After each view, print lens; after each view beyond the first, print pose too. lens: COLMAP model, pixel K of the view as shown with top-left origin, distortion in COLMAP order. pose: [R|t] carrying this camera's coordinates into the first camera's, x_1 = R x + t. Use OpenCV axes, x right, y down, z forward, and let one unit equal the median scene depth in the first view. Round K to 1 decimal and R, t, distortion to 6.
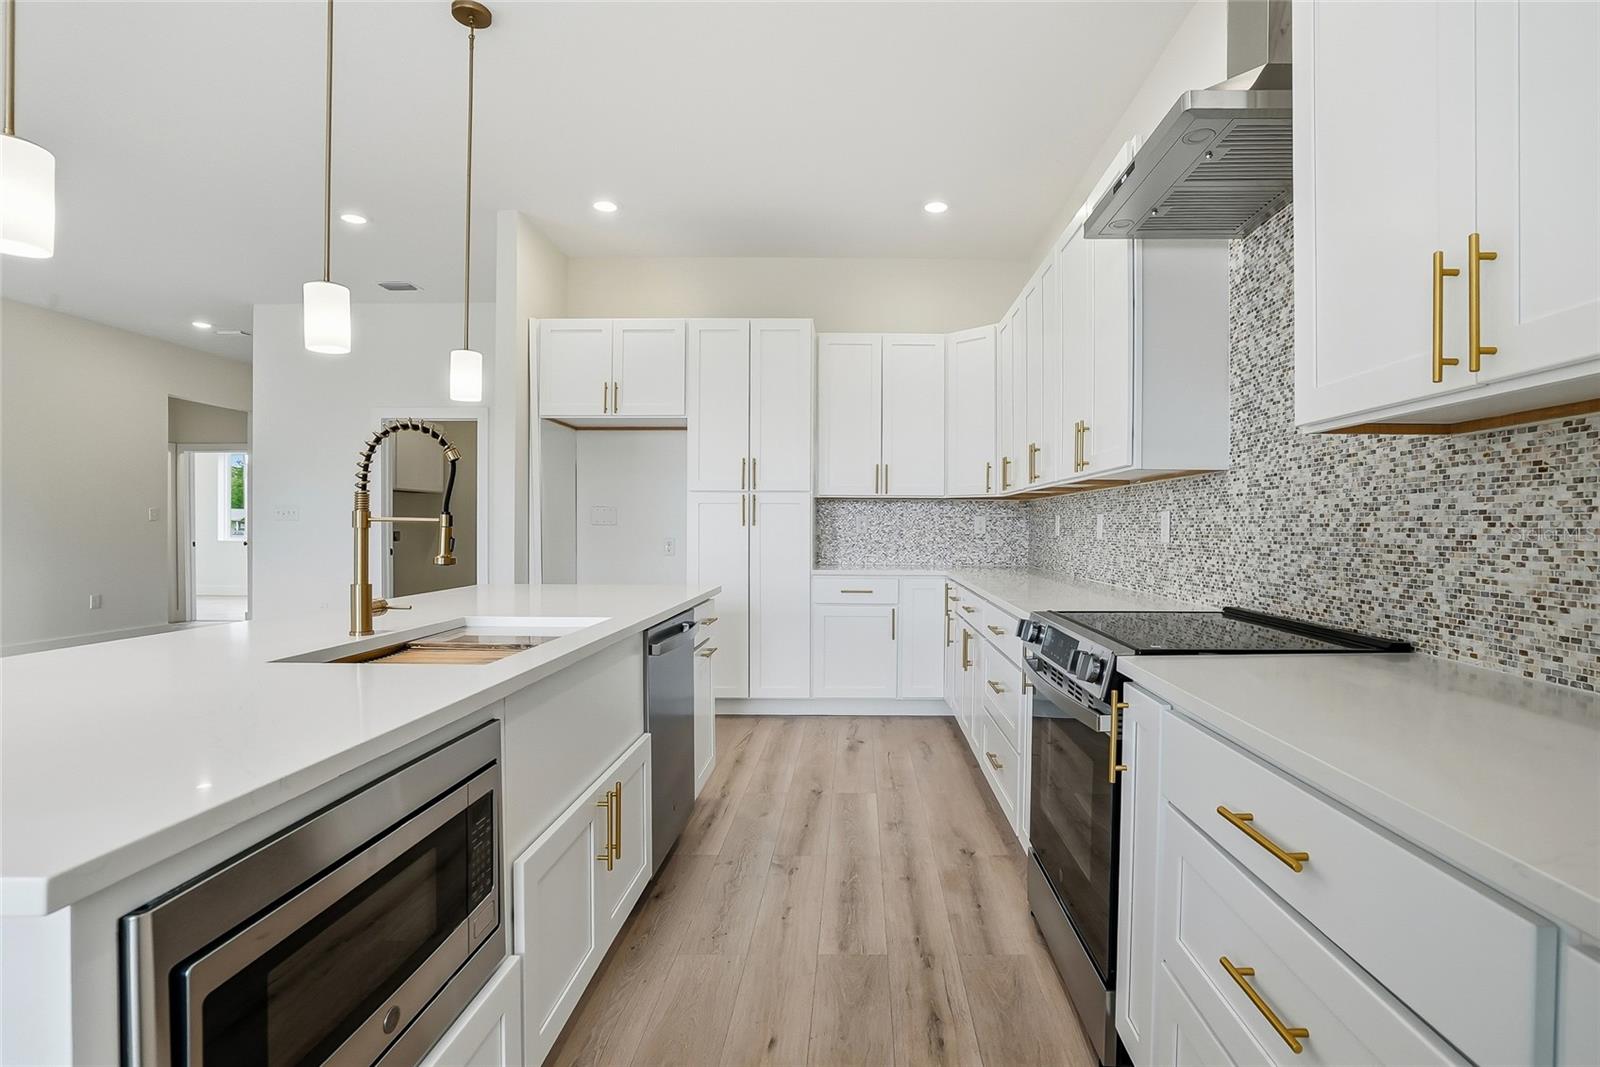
lens RADIAL K [[771.9, 0, 863.9], [0, 771.9, 532.9], [0, 0, 1]] dist [-0.058488, 0.036193]
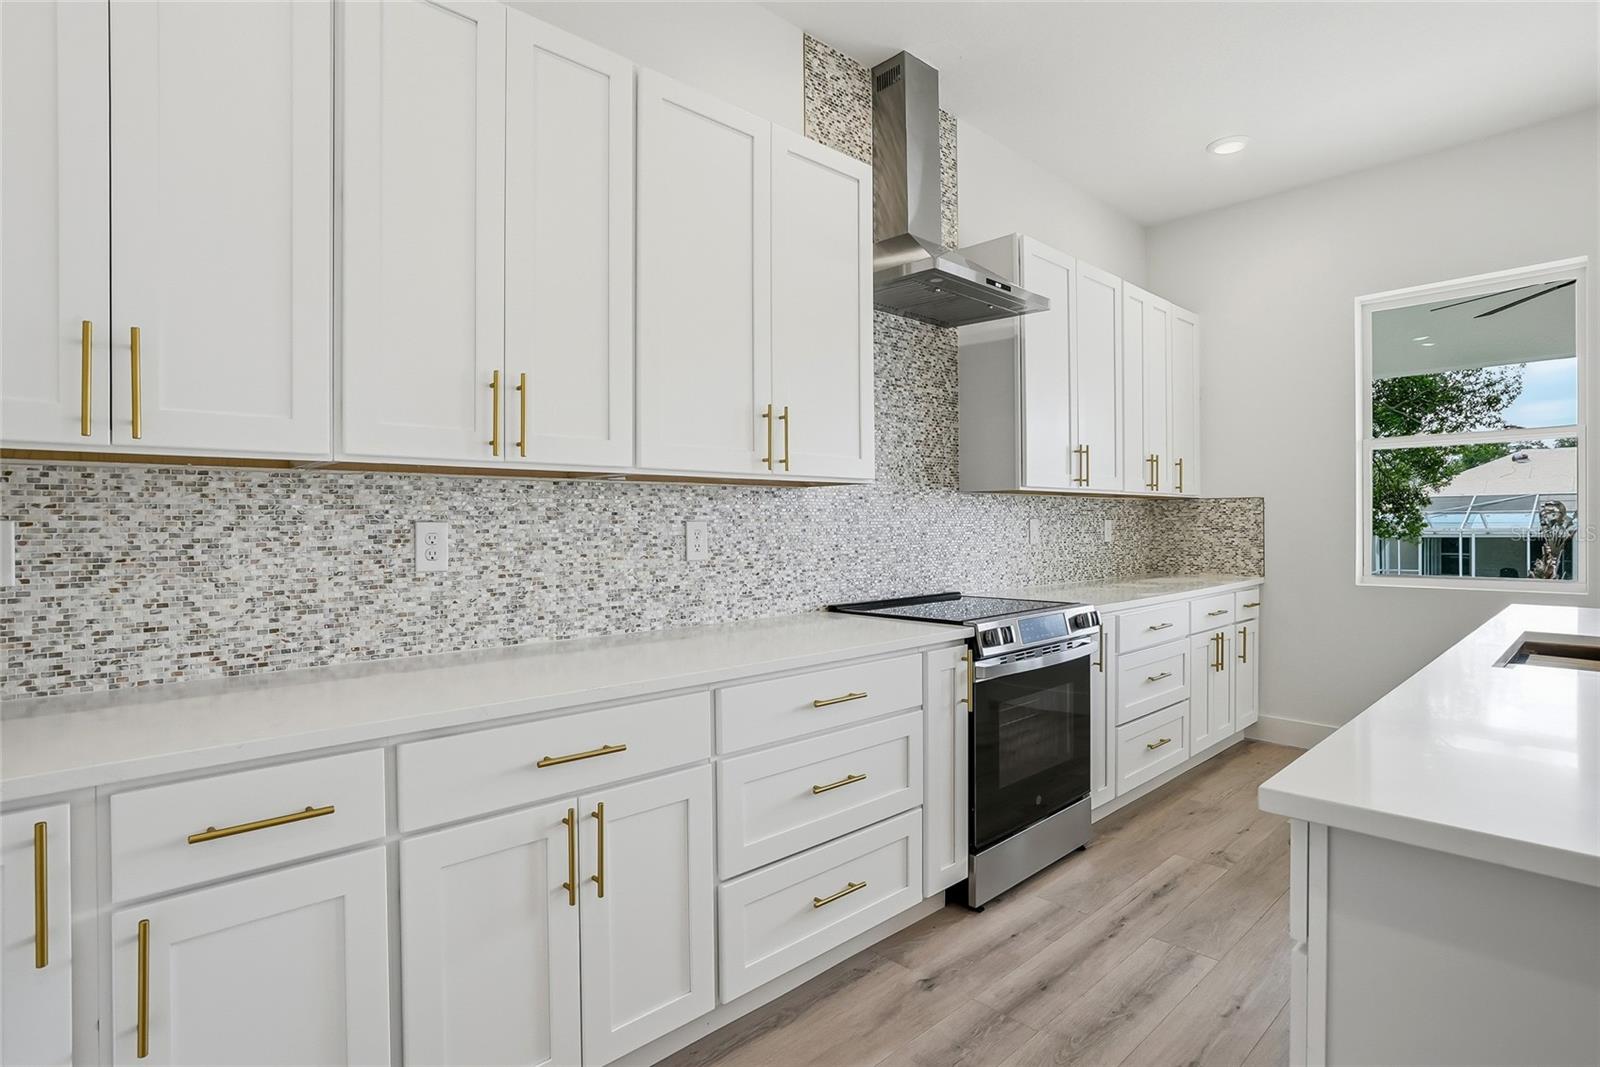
lens RADIAL K [[809.5, 0, 803.6], [0, 809.5, 526.9], [0, 0, 1]] dist [-0.056199, 0.029826]
pose [[-0.681407, -0.003138, 0.731898, -0.371215], [0.010015, 0.999857, 0.013612, -0.038614], [-0.731836, 0.016605, -0.681279, 1.728933]]
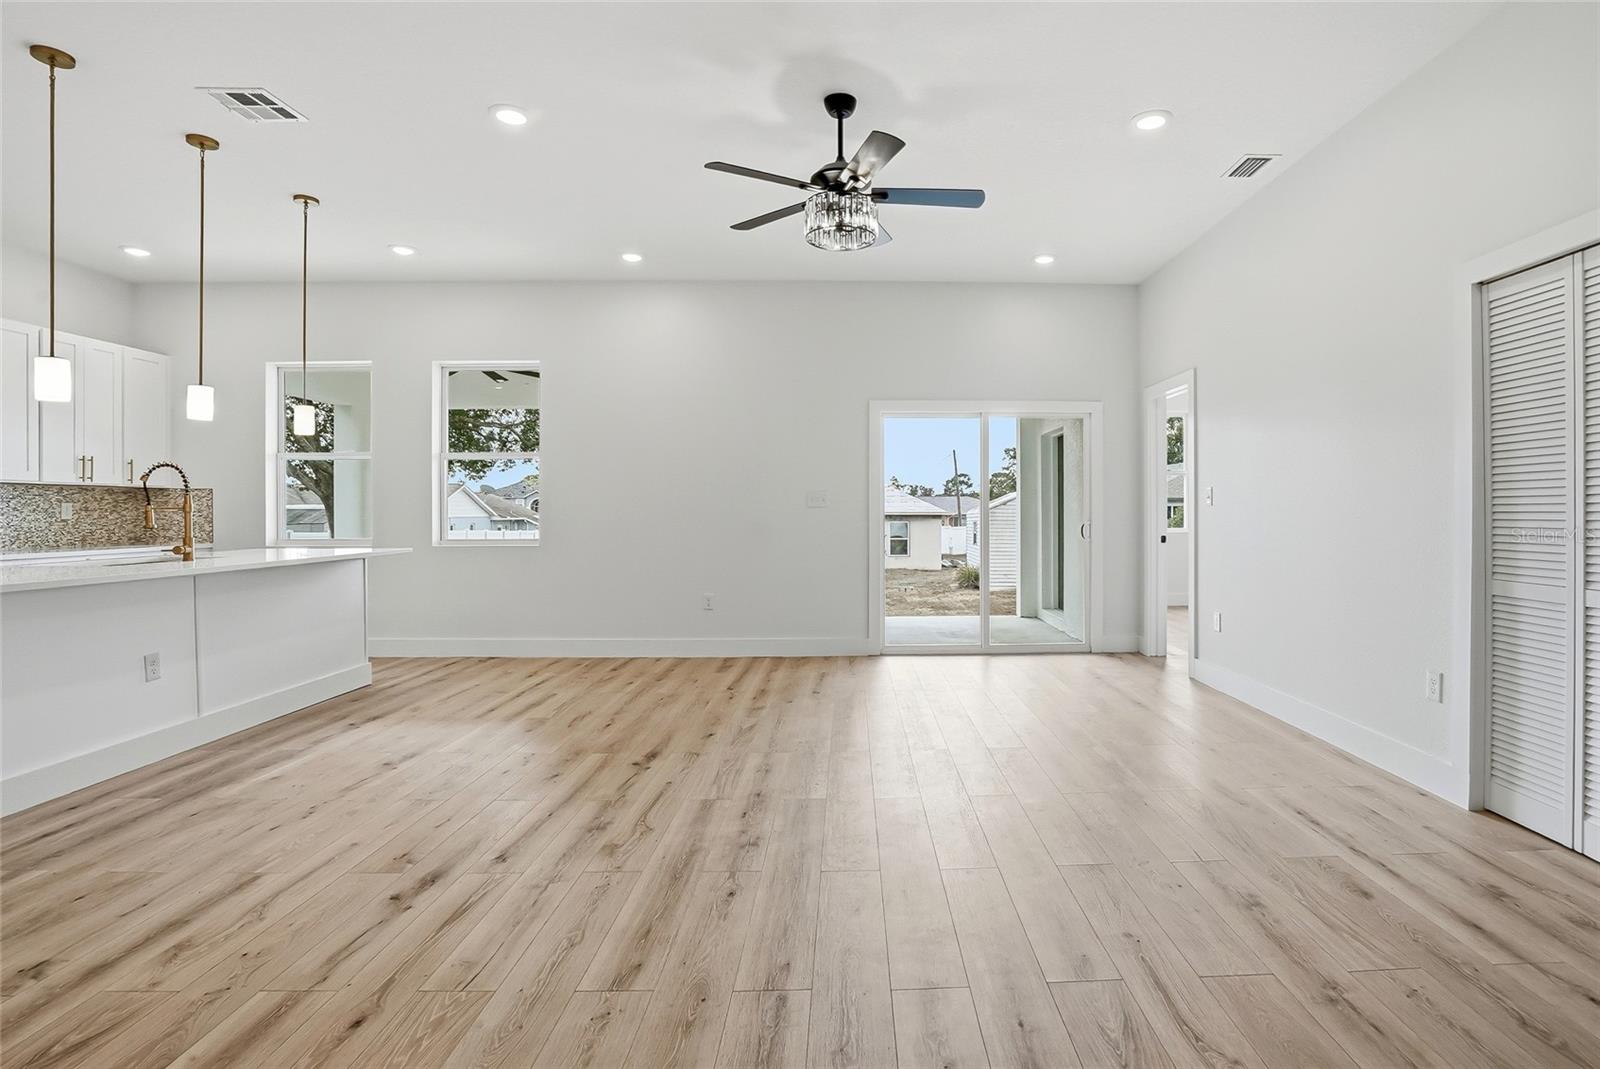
lens RADIAL K [[783.9, 0, 862.8], [0, 783.9, 515.0], [0, 0, 1]] dist [-0.042629, 0.013319]
pose [[-0.999934, -0.001442, -0.011388, -1.815348], [-0.001589, 0.999916, 0.012893, -0.020334], [0.011368, 0.012910, -0.999852, 2.267603]]
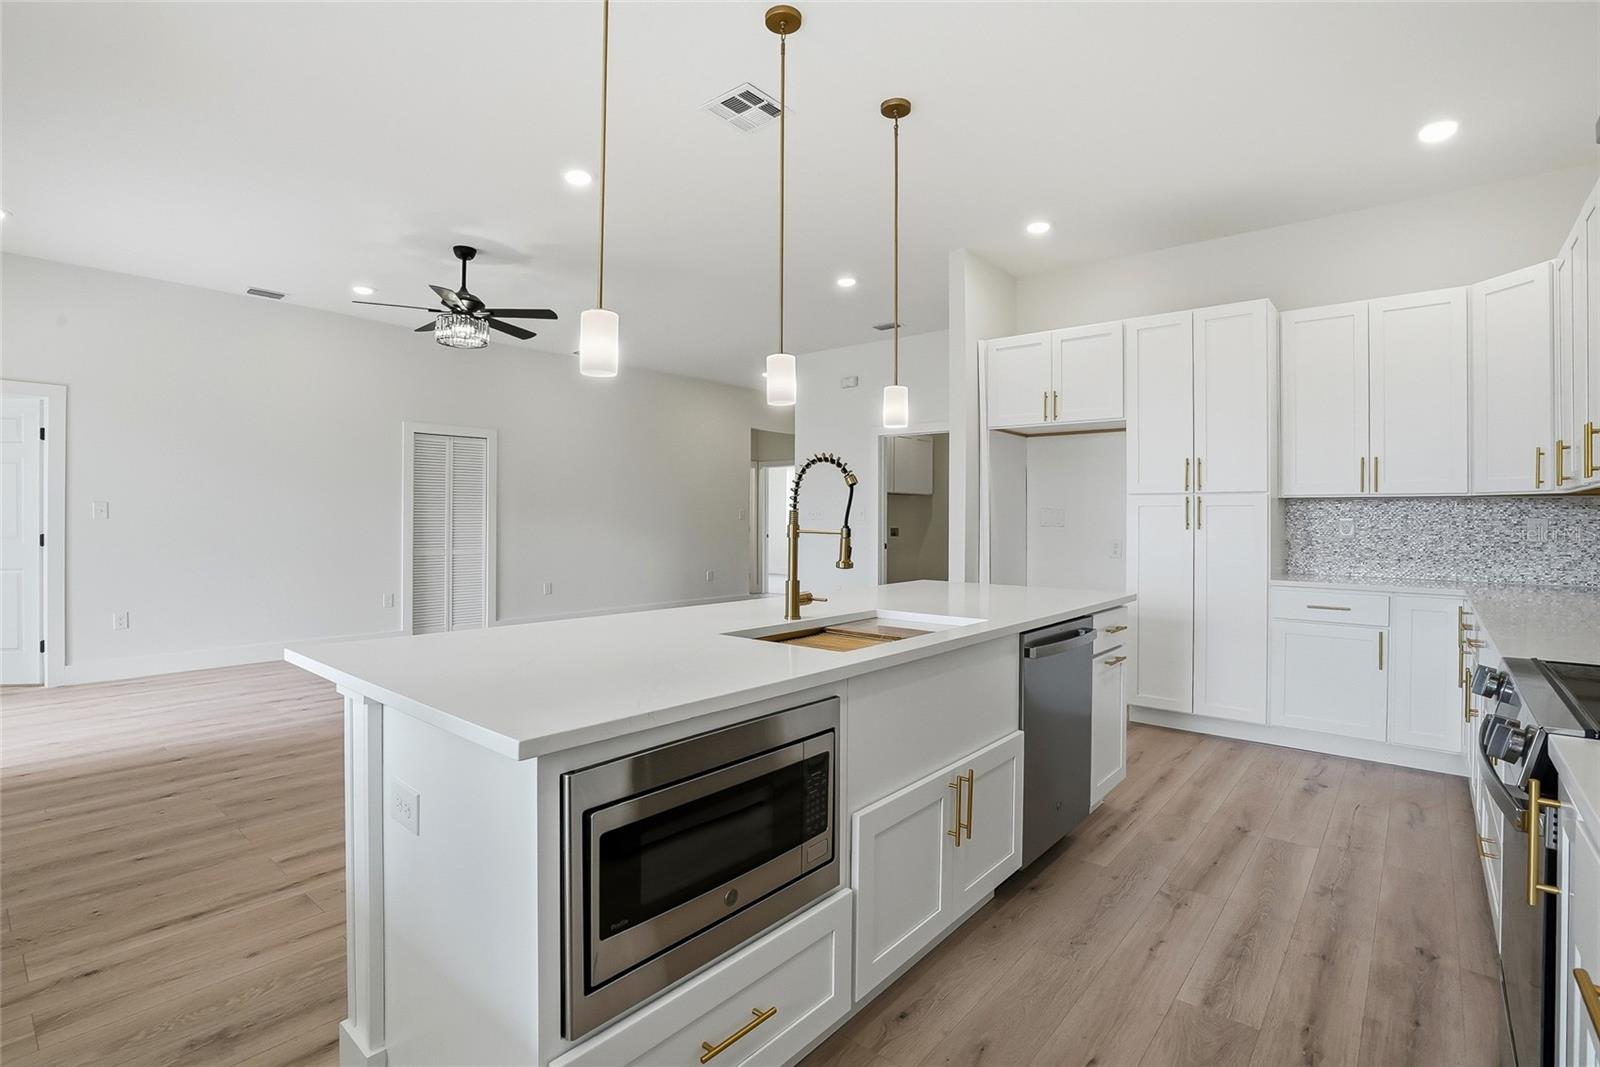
lens RADIAL K [[762.4, 0, 819.7], [0, 762.4, 513.2], [0, 0, 1]] dist [-0.042400, 0.021363]
pose [[0.772160, -0.002491, -0.635424, 0.153308], [-0.008995, 0.999849, -0.014850, -0.020891], [0.635365, 0.017183, 0.772021, 0.000456]]
